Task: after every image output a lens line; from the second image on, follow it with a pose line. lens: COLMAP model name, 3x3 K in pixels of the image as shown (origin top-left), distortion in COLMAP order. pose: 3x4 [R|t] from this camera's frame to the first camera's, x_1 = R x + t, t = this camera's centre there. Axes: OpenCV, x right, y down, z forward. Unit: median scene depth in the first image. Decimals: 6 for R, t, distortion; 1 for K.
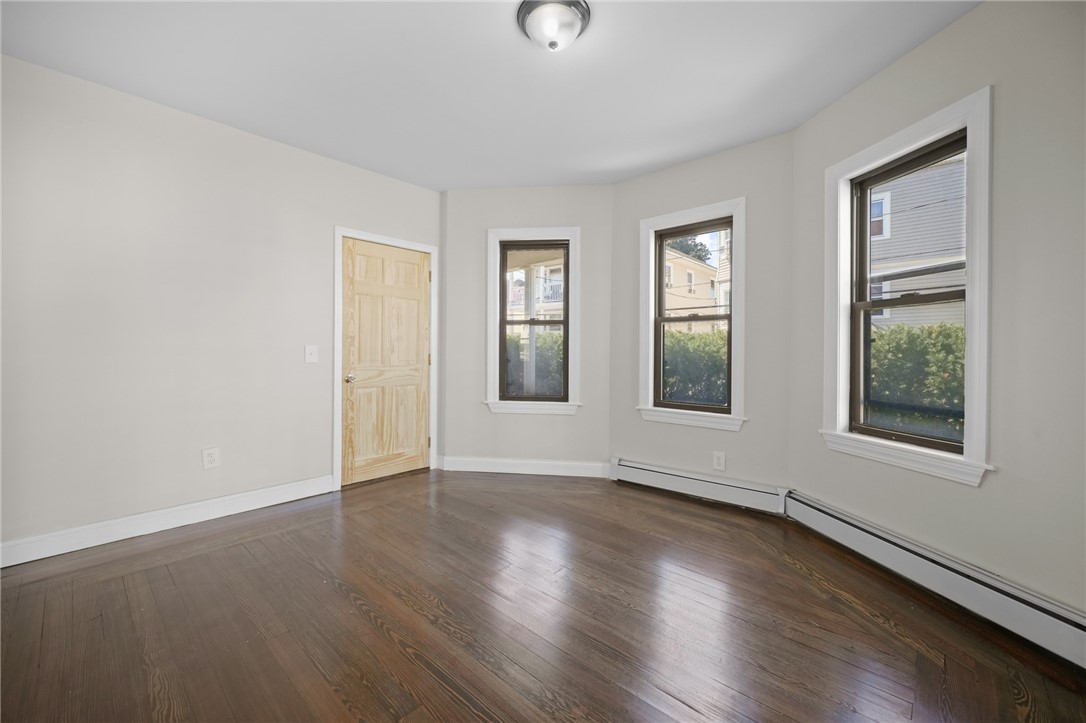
lens RADIAL K [[434.6, 0, 539.1], [0, 434.6, 357.2], [0, 0, 1]] dist [-0.001086, -0.000181]
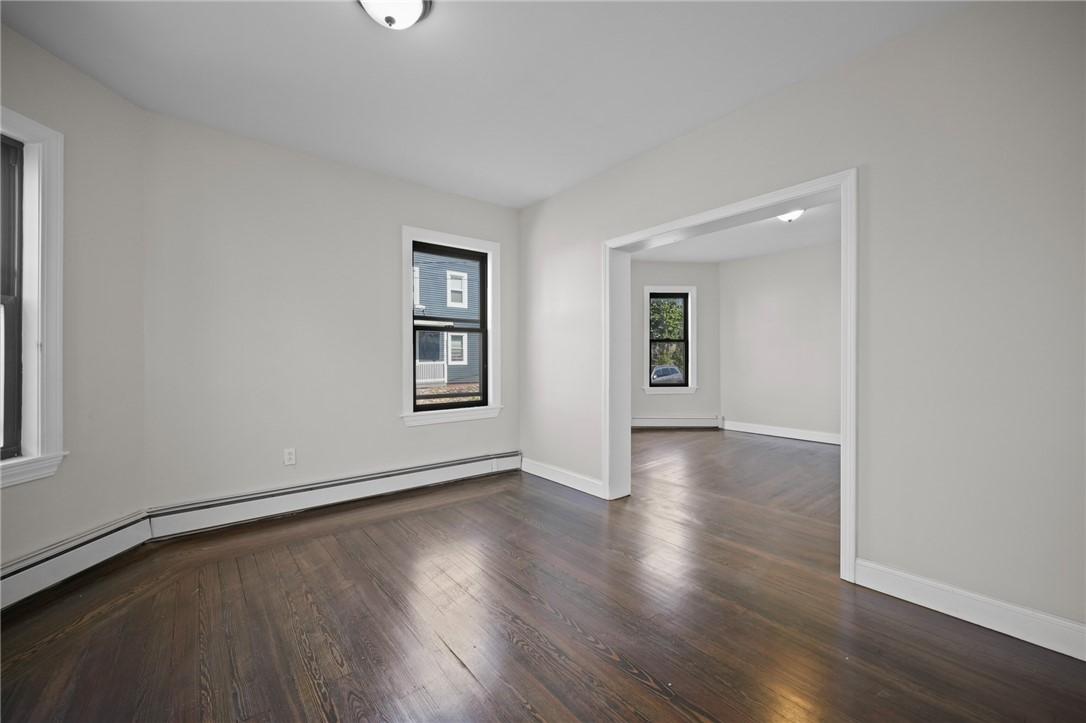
lens RADIAL K [[434.6, 0, 539.1], [0, 434.6, 357.2], [0, 0, 1]] dist [-0.001086, -0.000181]
pose [[-0.987403, -0.002560, 0.158206, -0.233640], [-0.000100, 0.999879, 0.015555, -0.015770], [-0.158226, 0.015343, -0.987284, 1.023095]]
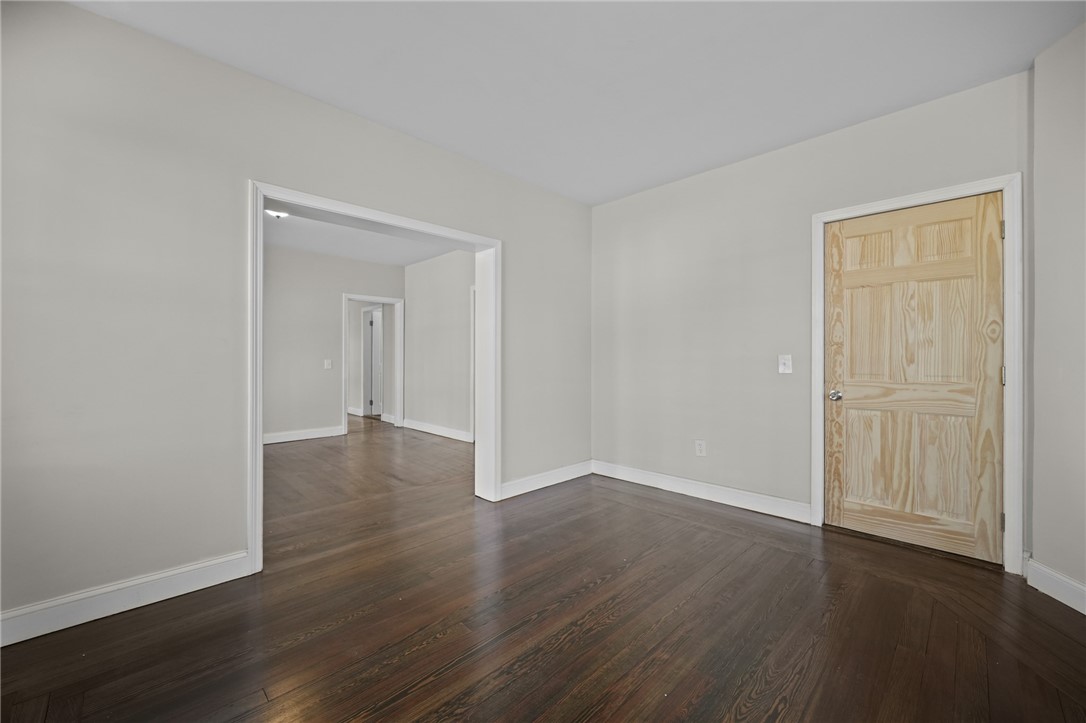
lens RADIAL K [[434.6, 0, 539.1], [0, 434.6, 357.2], [0, 0, 1]] dist [-0.001086, -0.000181]
pose [[-0.056653, -0.009425, -0.998349, 0.402155], [-0.016242, 0.999832, -0.008517, -0.005104], [0.998262, 0.015733, -0.056797, 0.492404]]
